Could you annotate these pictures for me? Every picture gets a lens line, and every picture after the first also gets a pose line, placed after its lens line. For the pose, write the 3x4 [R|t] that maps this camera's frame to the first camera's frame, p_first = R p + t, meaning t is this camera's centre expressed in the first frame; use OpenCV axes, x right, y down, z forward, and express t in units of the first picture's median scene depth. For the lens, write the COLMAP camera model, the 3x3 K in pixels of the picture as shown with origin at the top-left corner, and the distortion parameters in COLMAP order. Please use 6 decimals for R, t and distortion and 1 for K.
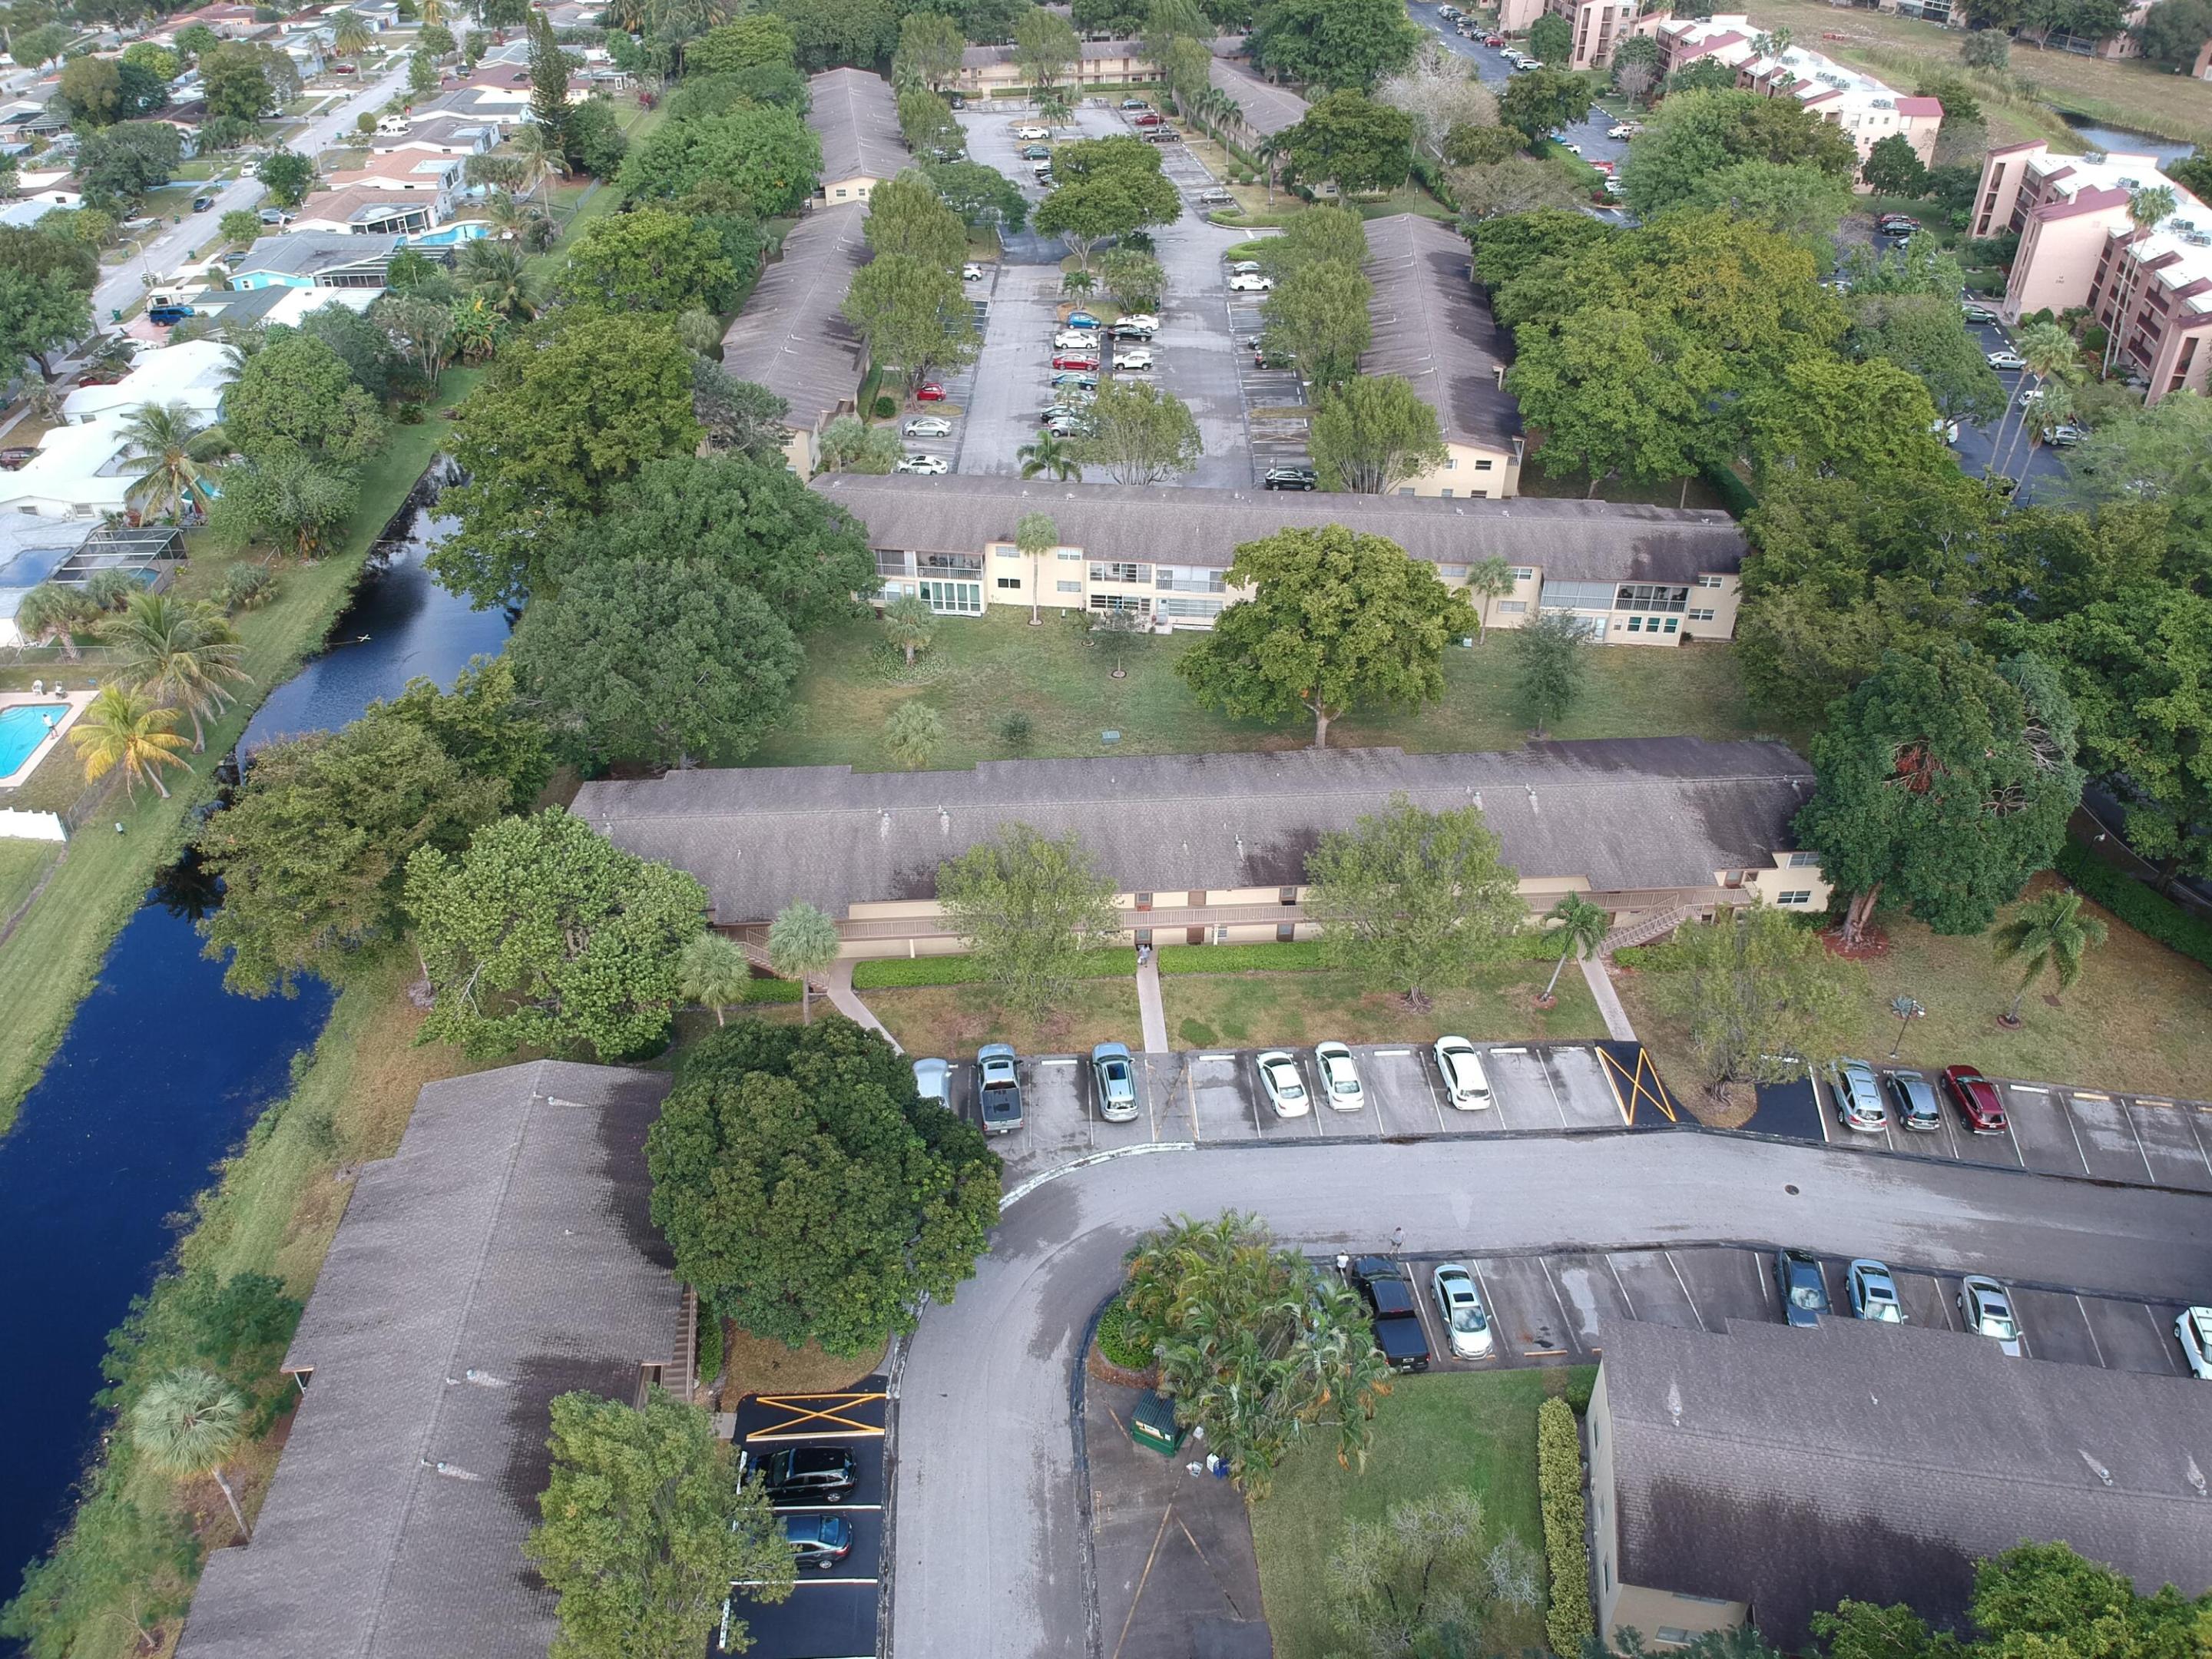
lens RADIAL K [[1594.7, 0, 1113.2], [0, 1594.7, 842.3], [0, 0, 1]] dist [0.086132, -0.161659]
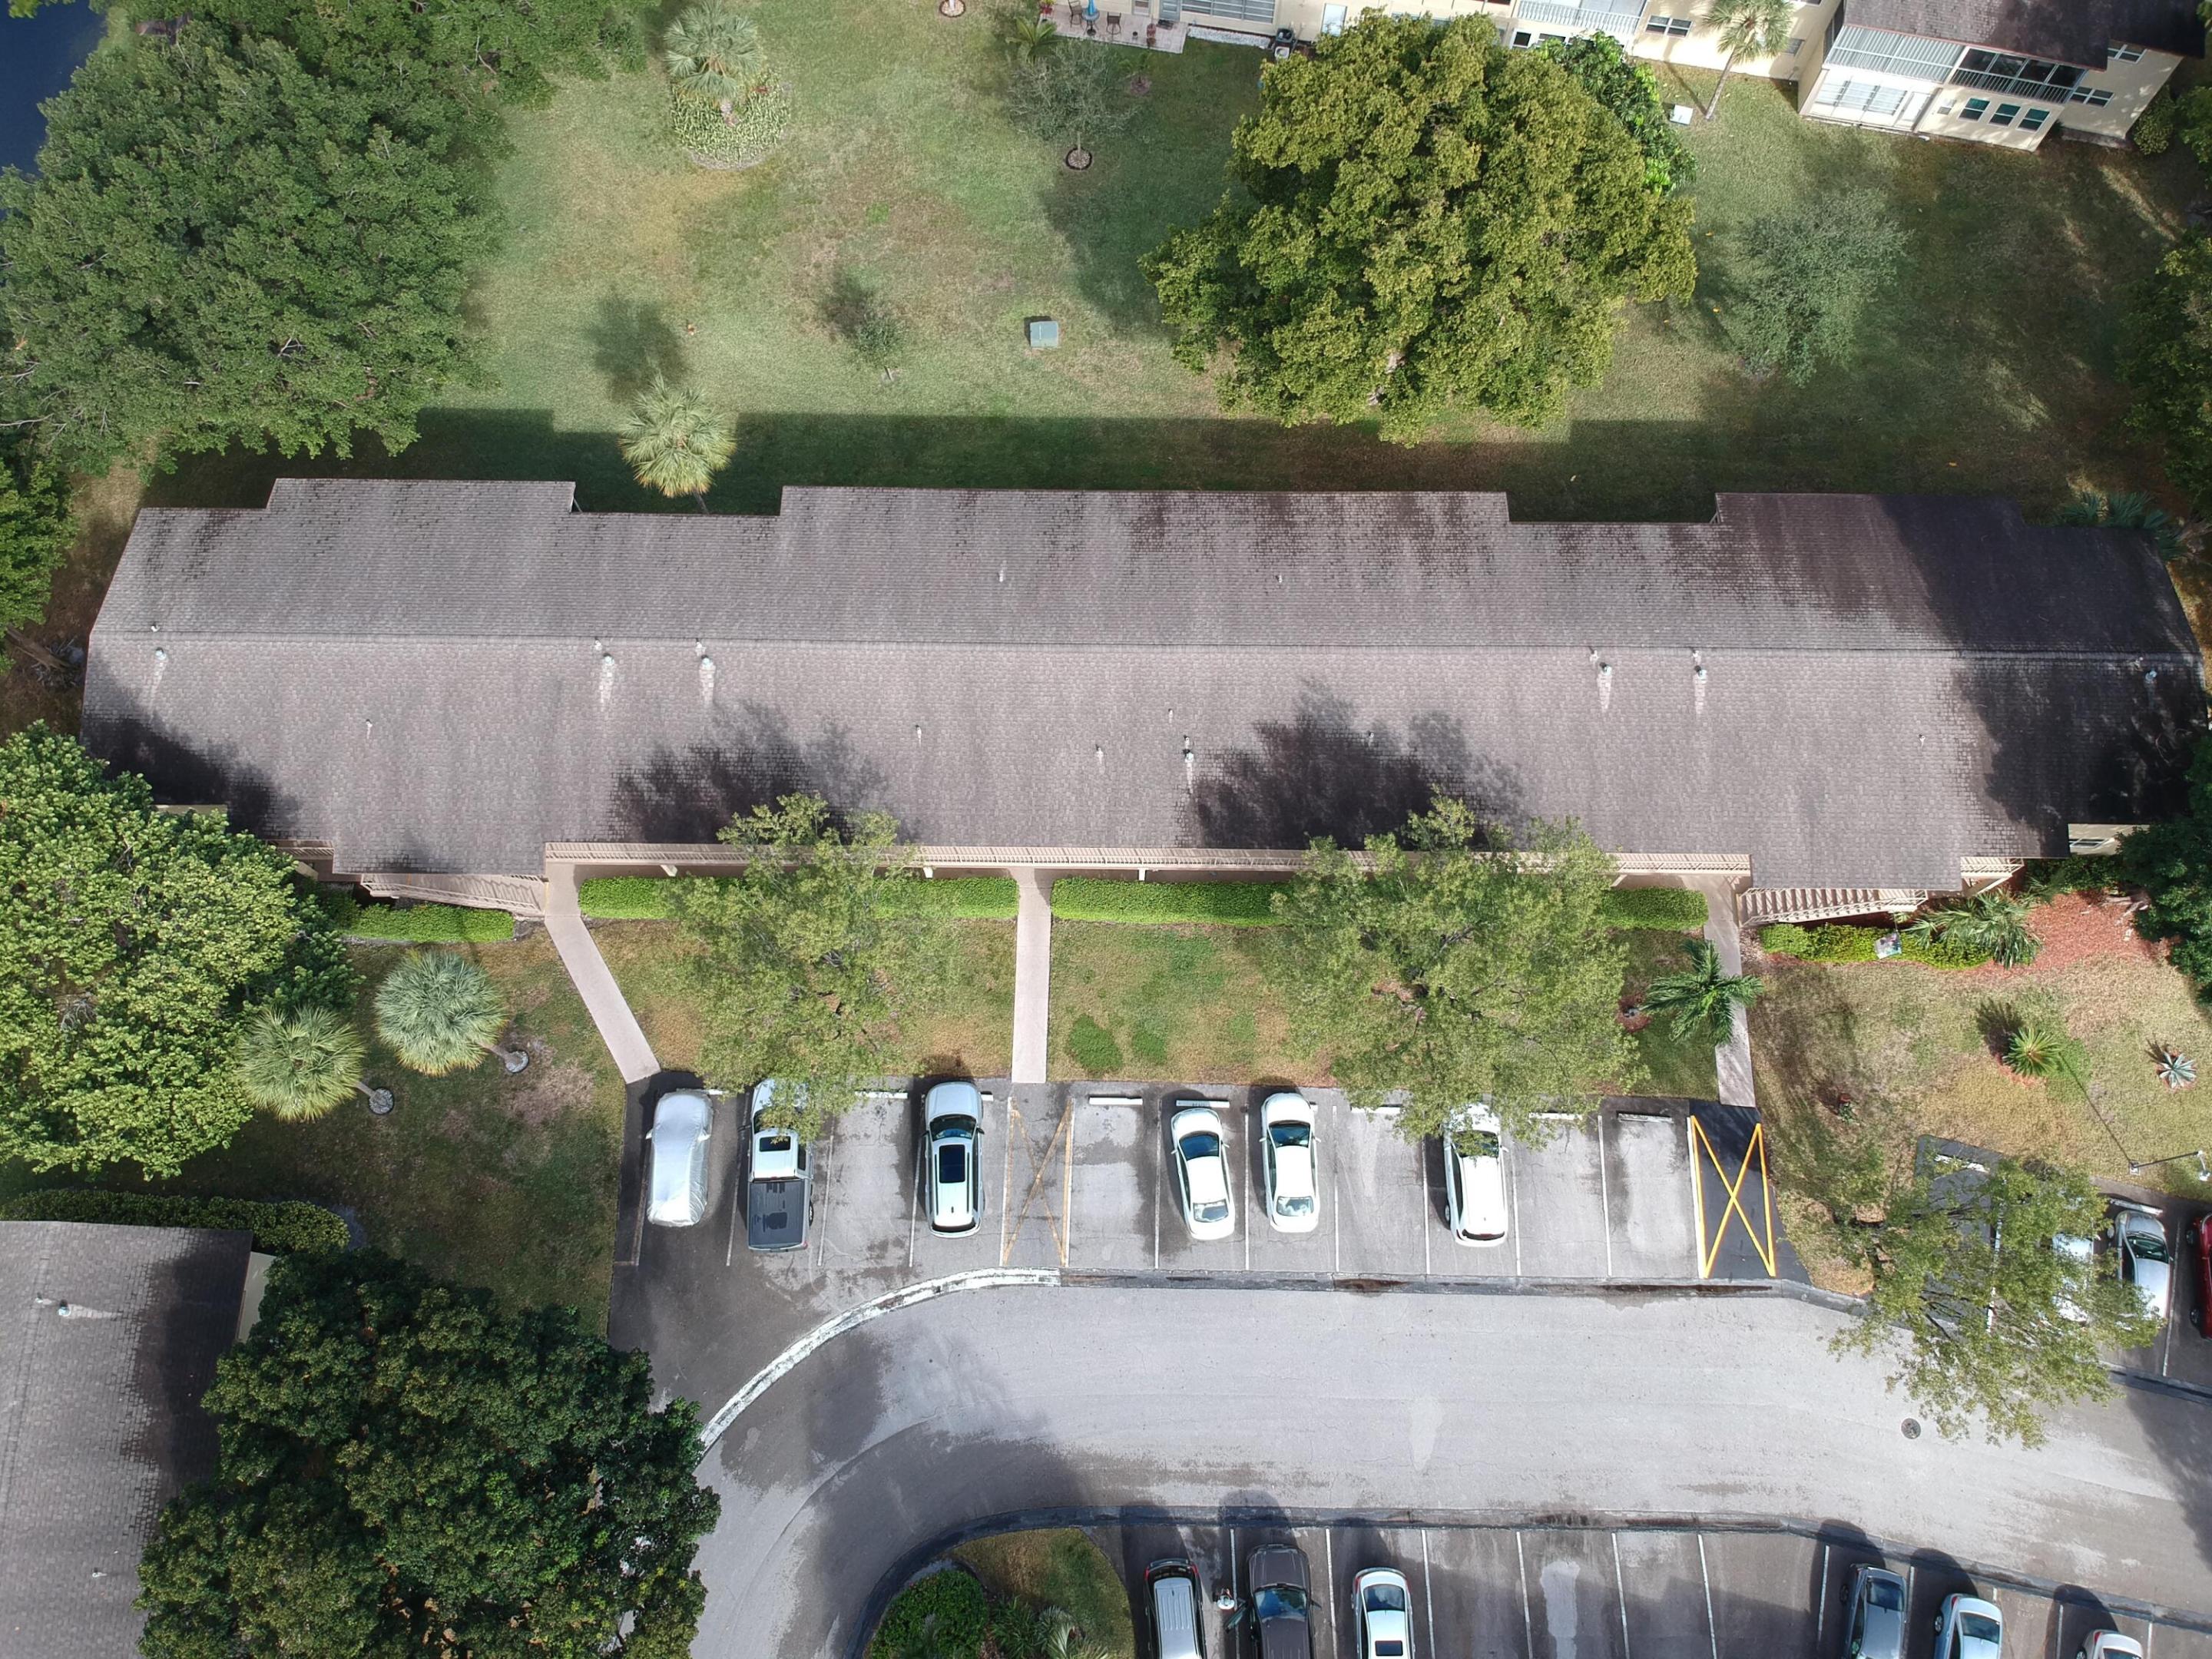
lens RADIAL K [[1594.7, 0, 1113.2], [0, 1594.7, 842.3], [0, 0, 1]] dist [0.086132, -0.161659]
pose [[0.996493, 0.079738, -0.025373, 0.072769], [-0.050671, 0.816318, 0.575376, -0.341999], [0.066592, -0.572072, 0.817496, 0.516425]]
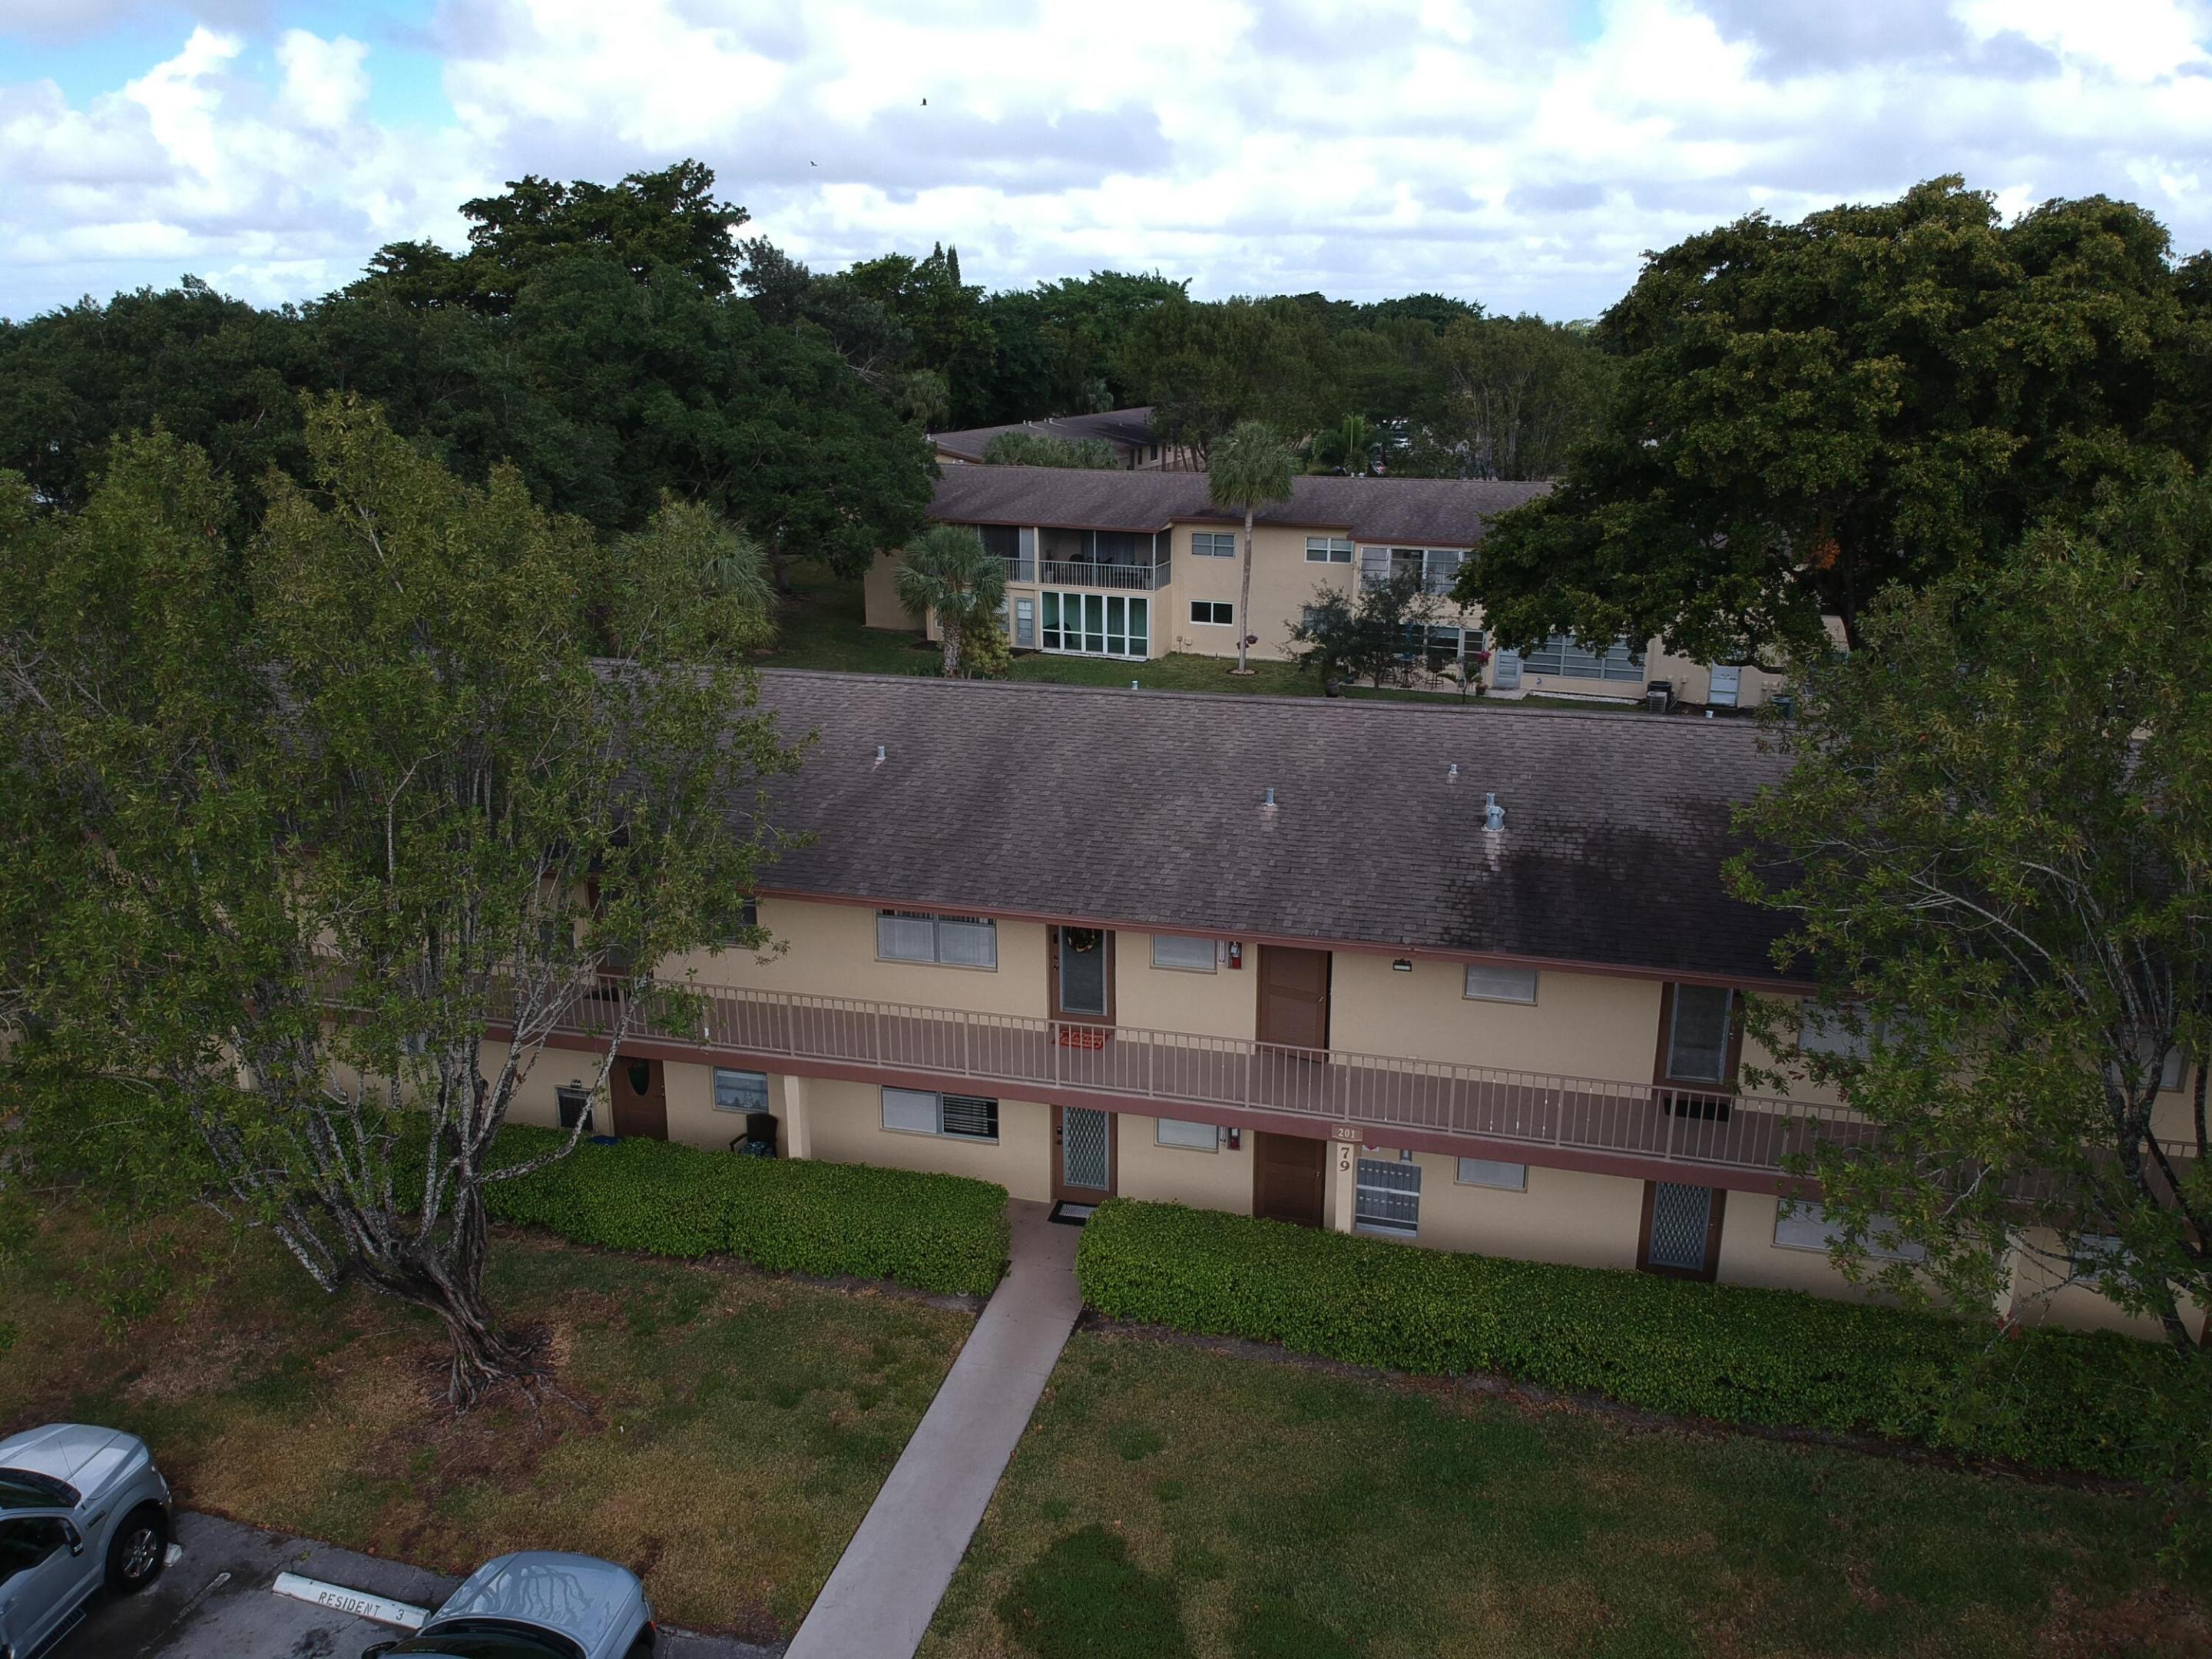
lens RADIAL K [[1594.7, 0, 1113.2], [0, 1594.7, 842.3], [0, 0, 1]] dist [0.086132, -0.161659]
pose [[0.945777, 0.089294, -0.312300, 0.107439], [-0.183076, 0.940745, -0.285449, 0.089736], [0.268306, 0.327146, 0.906083, 0.818979]]
